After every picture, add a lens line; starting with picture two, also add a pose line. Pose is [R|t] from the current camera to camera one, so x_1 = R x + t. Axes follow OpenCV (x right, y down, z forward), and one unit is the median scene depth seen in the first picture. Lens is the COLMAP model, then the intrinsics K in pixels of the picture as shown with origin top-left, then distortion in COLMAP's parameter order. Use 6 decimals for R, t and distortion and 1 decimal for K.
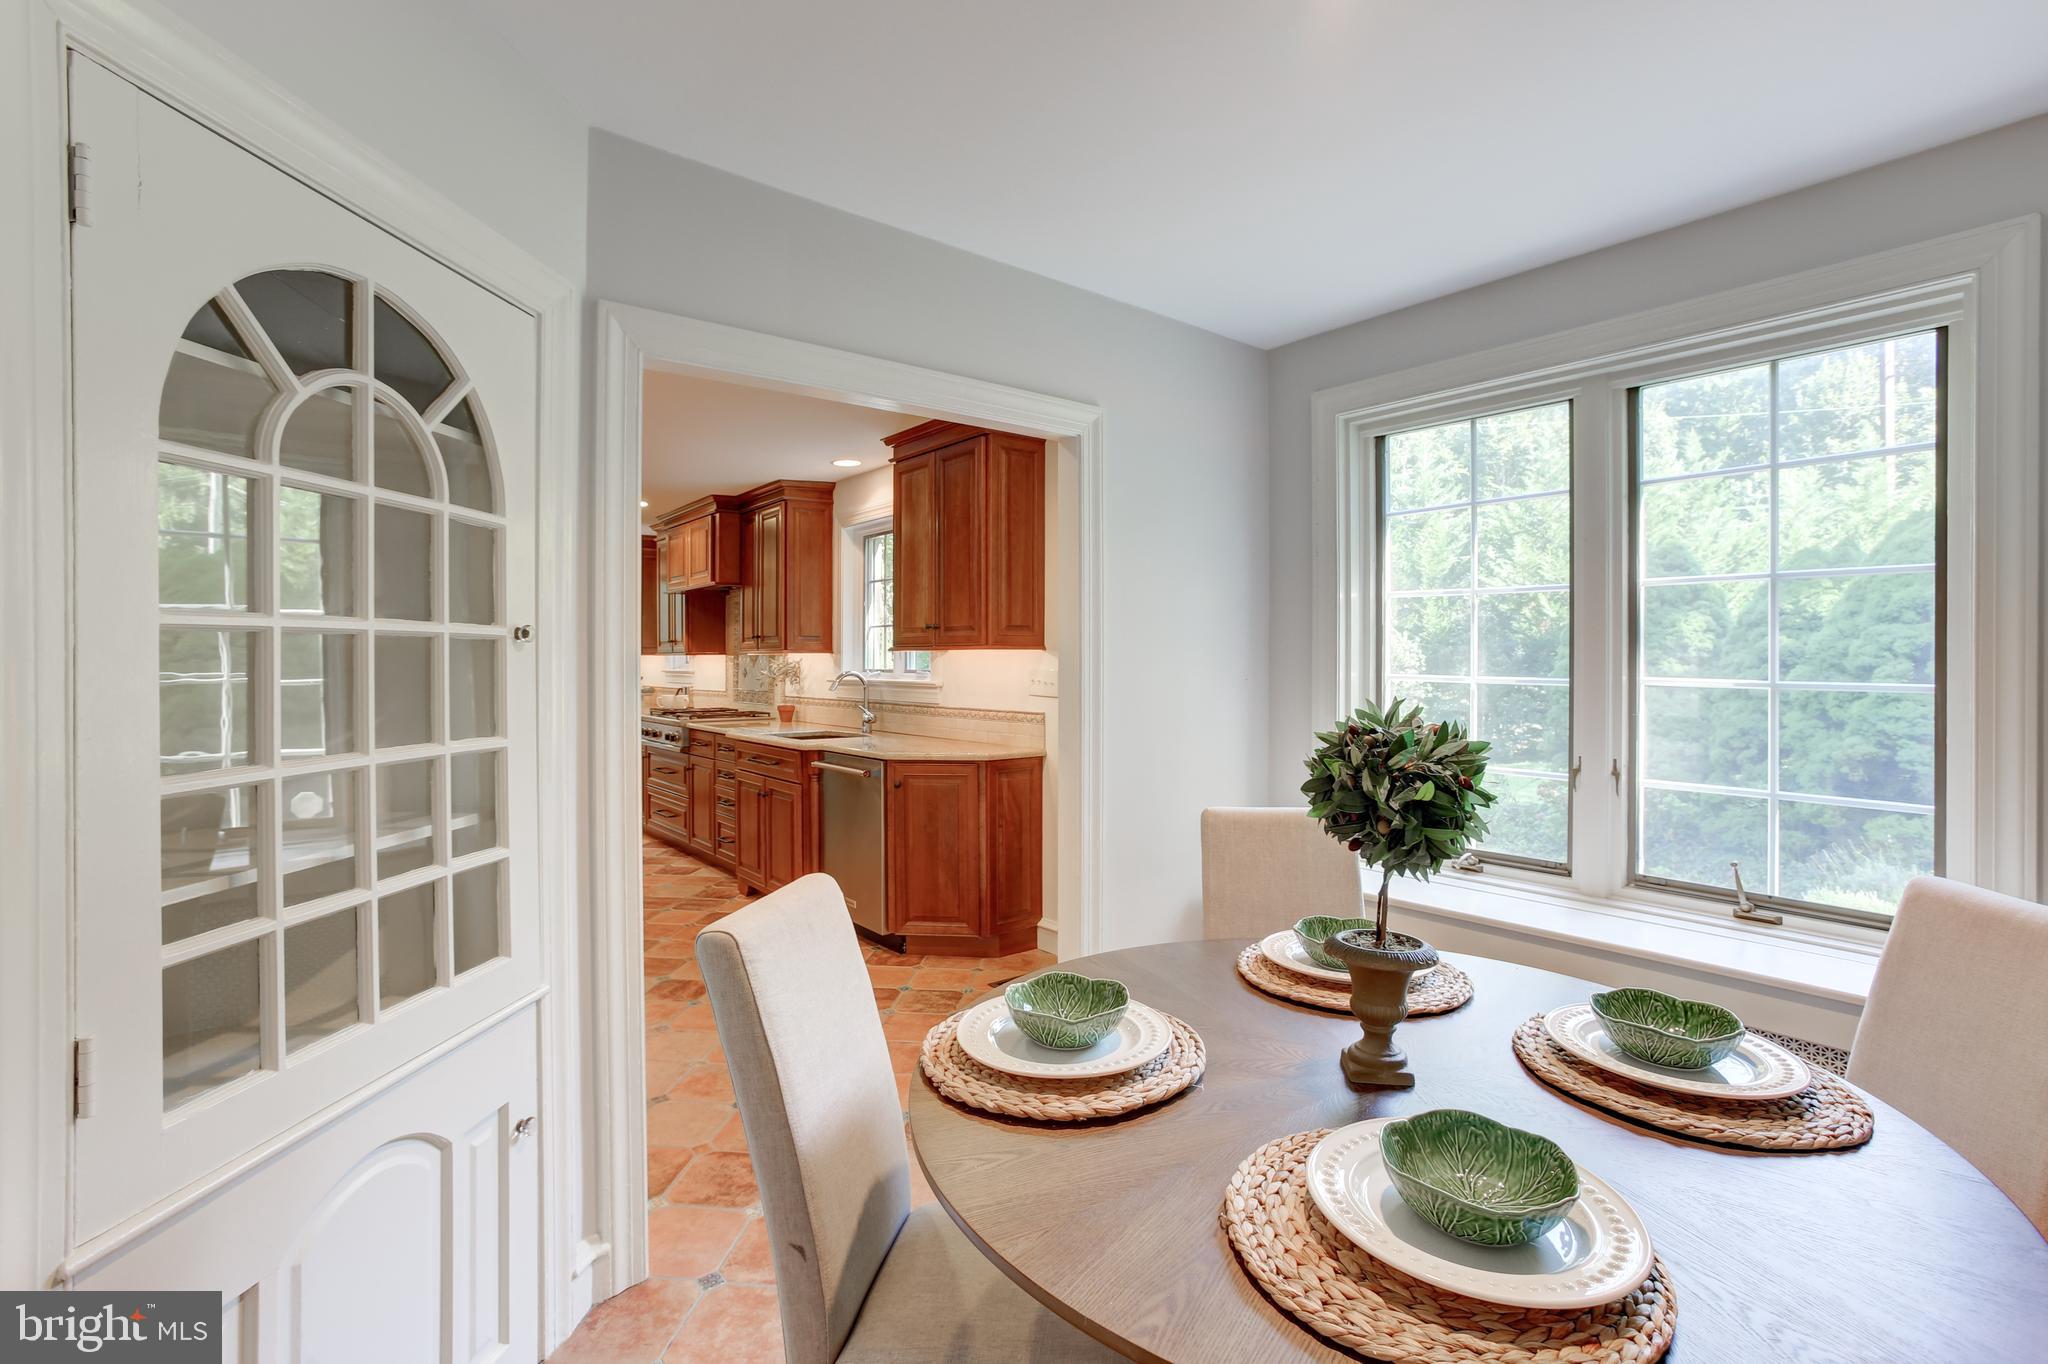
lens RADIAL K [[932.9, 0, 1025.3], [0, 932.9, 672.9], [0, 0, 1]] dist [-0.055901, 0.025693]
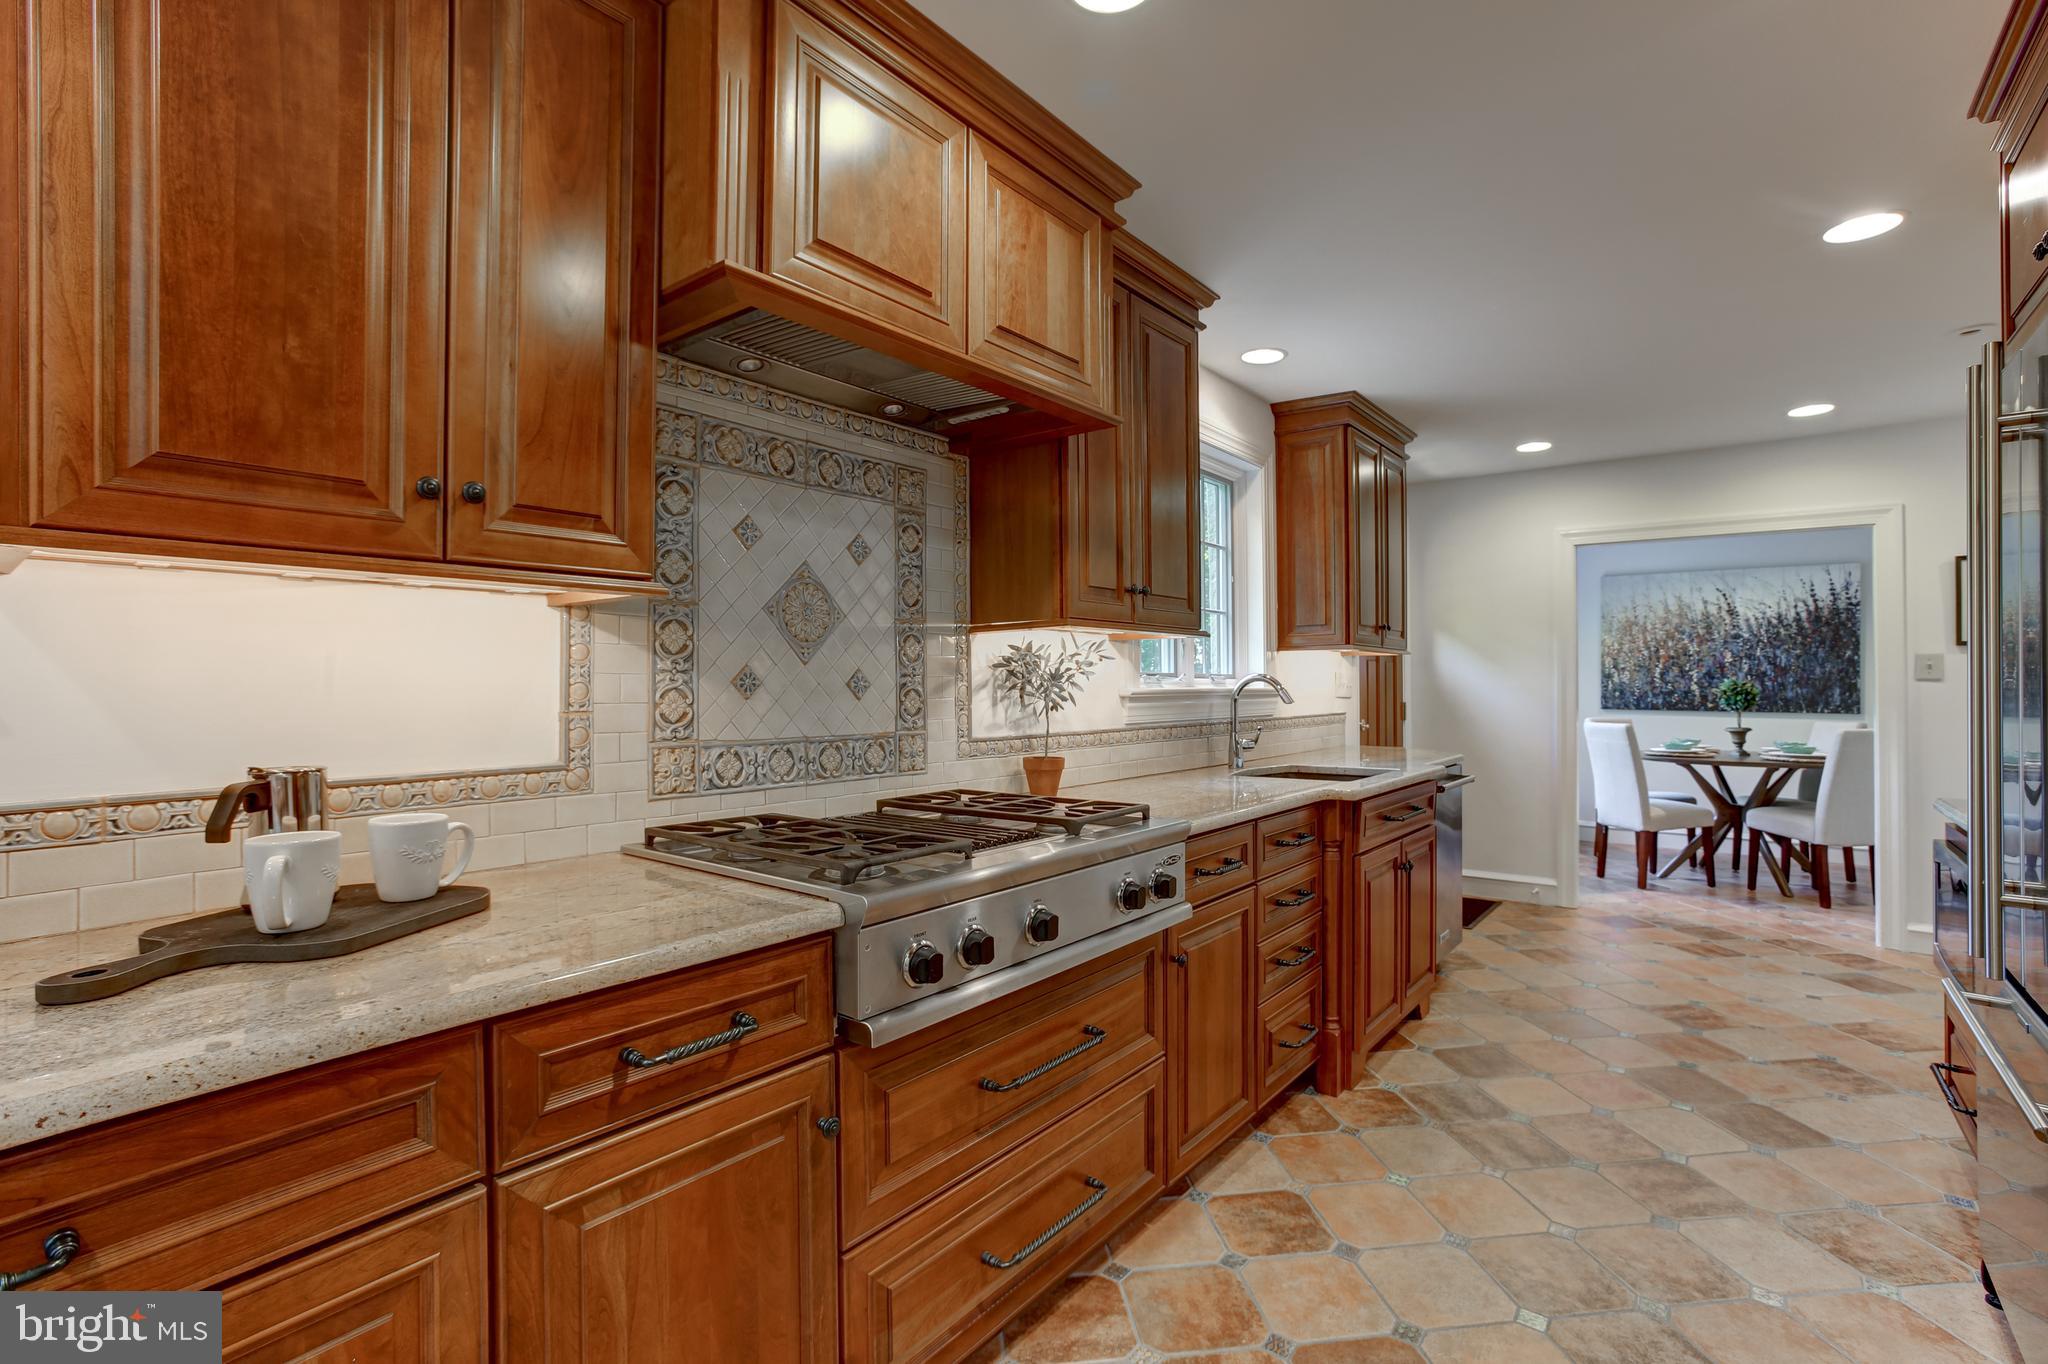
lens RADIAL K [[939.7, 0, 1019.0], [0, 939.7, 674.1], [0, 0, 1]] dist [-0.074967, 0.037526]
pose [[-0.217348, 0.013375, 0.976002, -0.729089], [0.012838, 0.999859, -0.010843, 0.002707], [-0.976010, 0.010173, -0.217489, 1.203240]]
